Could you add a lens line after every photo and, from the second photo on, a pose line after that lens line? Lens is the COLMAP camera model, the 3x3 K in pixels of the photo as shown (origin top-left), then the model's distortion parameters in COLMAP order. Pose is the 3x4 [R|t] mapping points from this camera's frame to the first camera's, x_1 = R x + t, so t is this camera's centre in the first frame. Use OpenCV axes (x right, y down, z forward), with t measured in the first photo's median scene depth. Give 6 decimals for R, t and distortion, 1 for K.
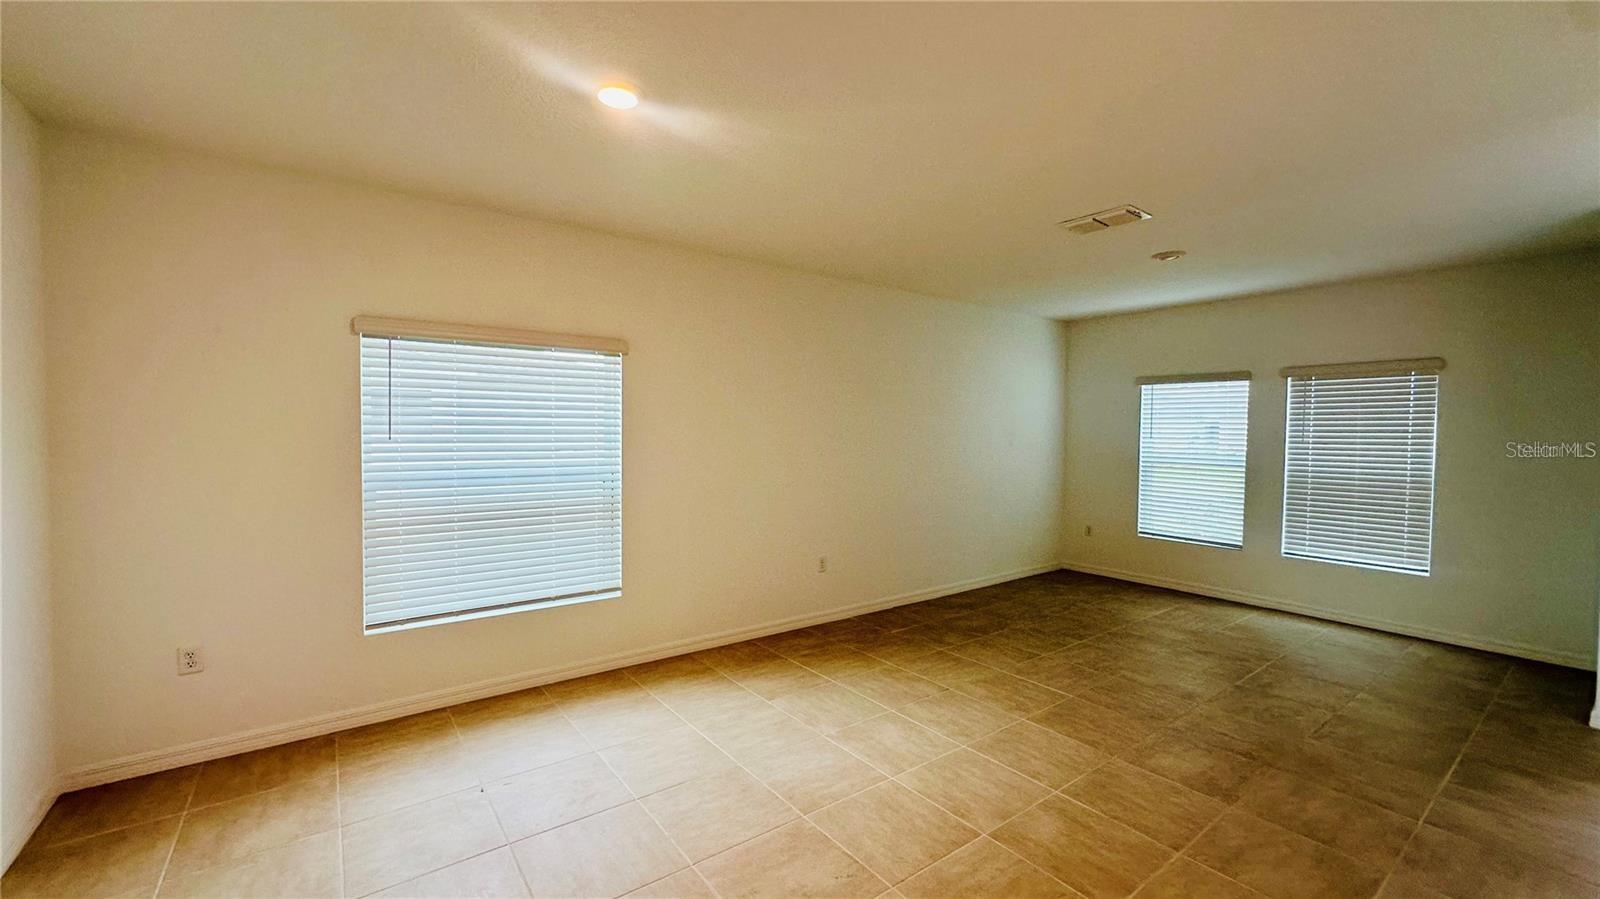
lens RADIAL K [[640.0, 0, 795.7], [0, 640.0, 451.7], [0, 0, 1]] dist [-0.004177, 0.001068]
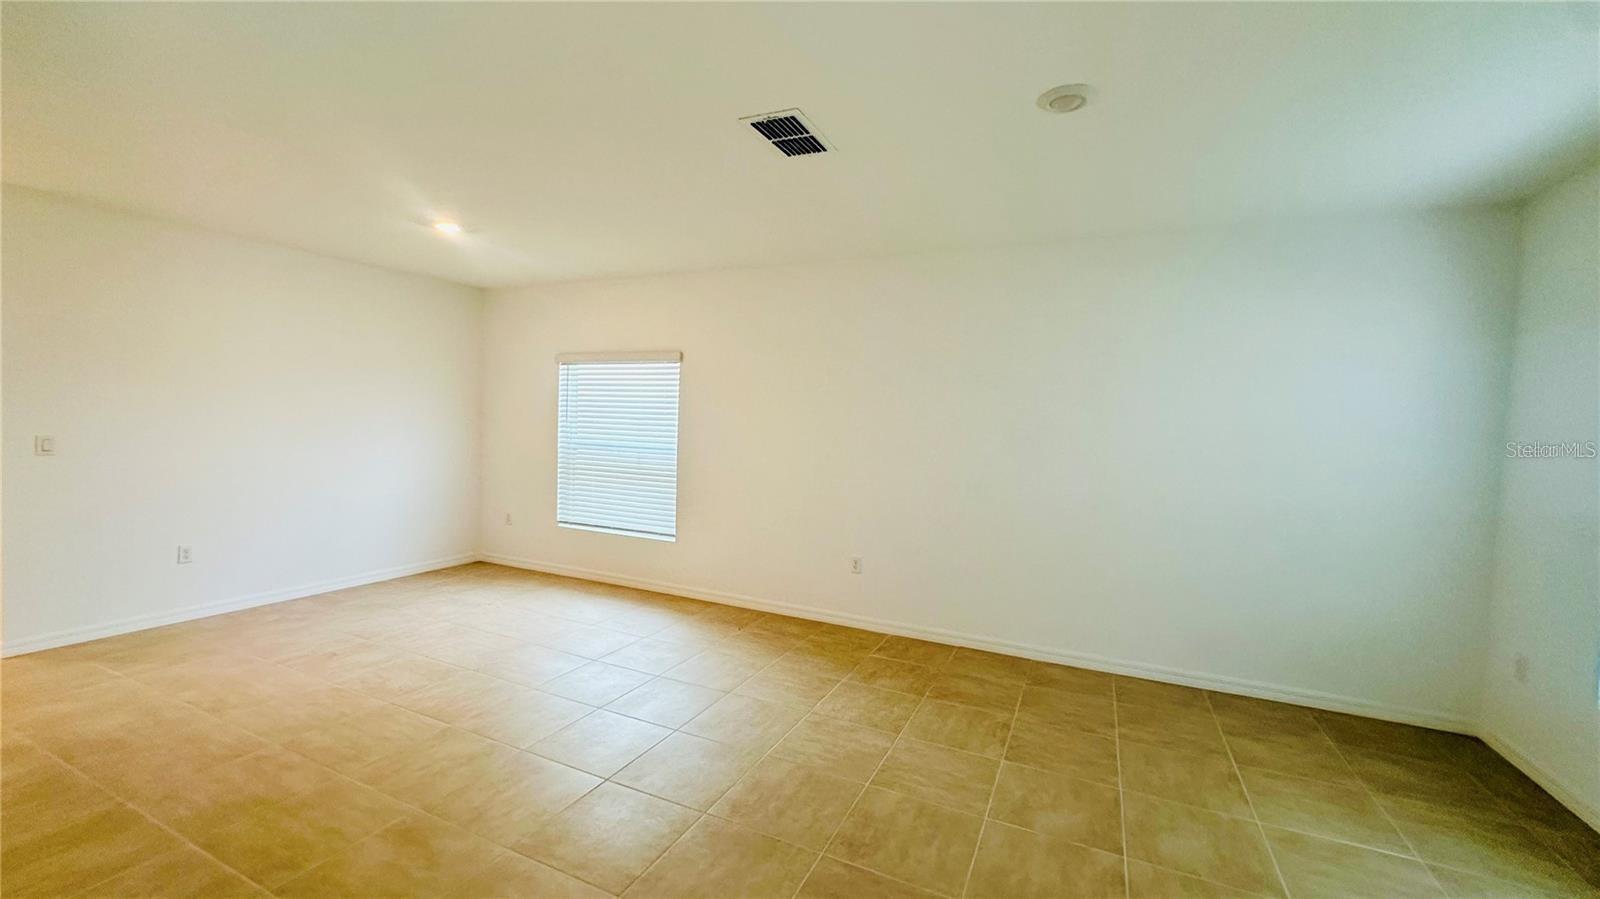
lens RADIAL K [[640.0, 0, 801.7], [0, 640.0, 461.8], [0, 0, 1]] dist [-0.004177, 0.001068]
pose [[0.466500, 0.064837, -0.882142, 1.036596], [-0.057255, 0.997432, 0.043033, -0.014959], [0.882666, 0.030432, 0.469014, 0.605151]]
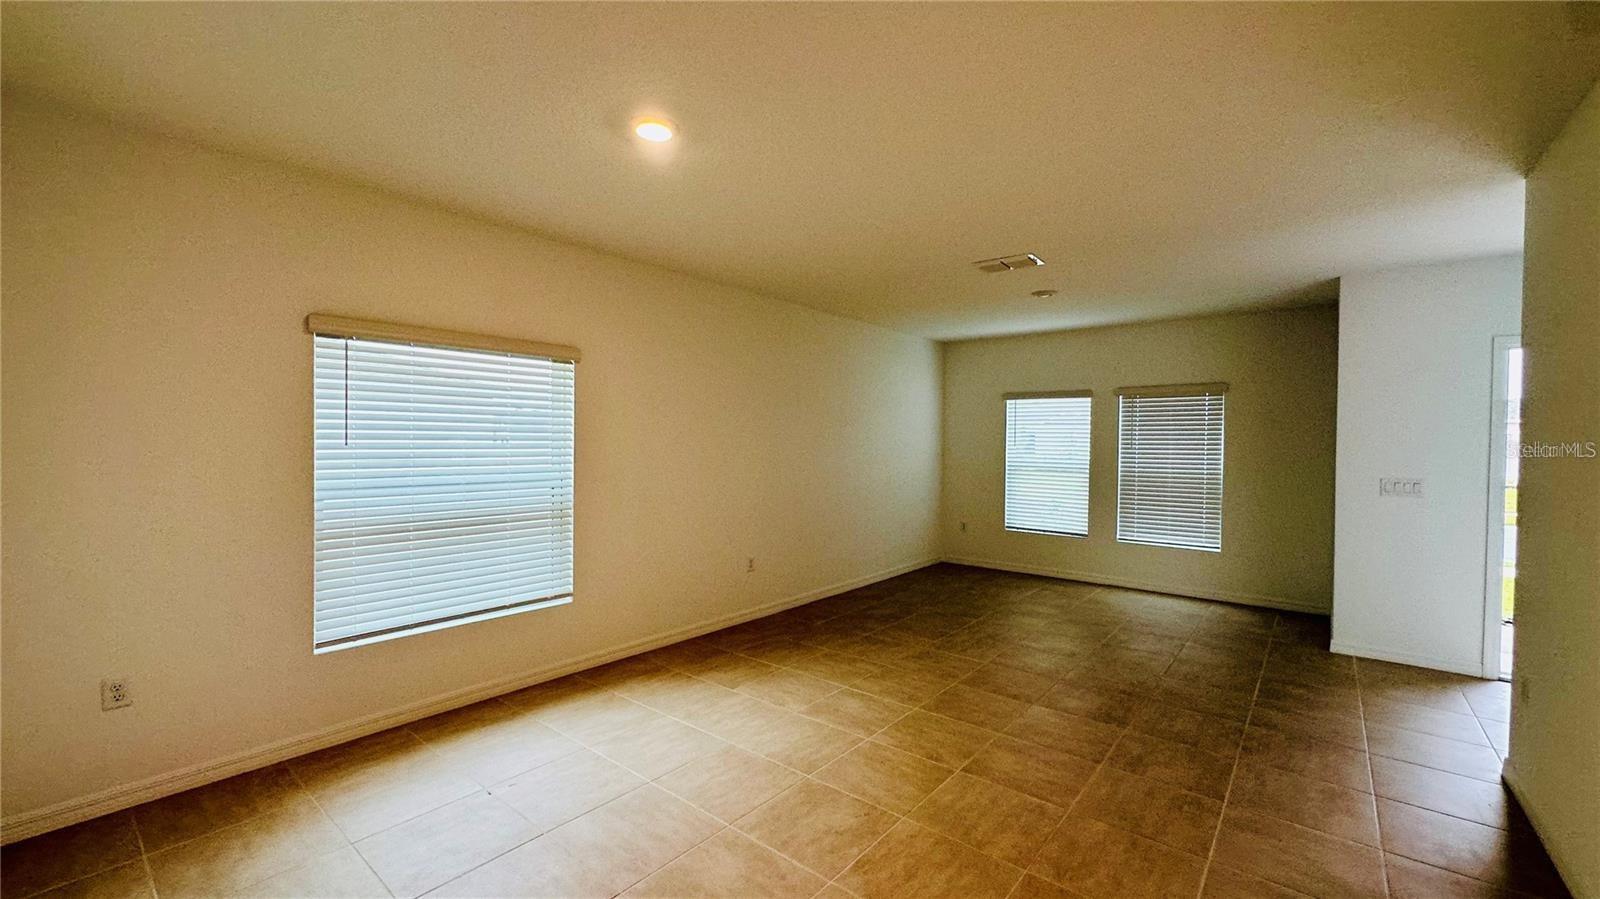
lens RADIAL K [[640.0, 0, 798.4], [0, 640.0, 453.0], [0, 0, 1]] dist [-0.004177, 0.001068]
pose [[0.971416, -0.004215, 0.237347, -0.167313], [0.007910, 0.999862, -0.014617, 0.009774], [-0.237252, 0.016077, 0.971315, -0.064304]]
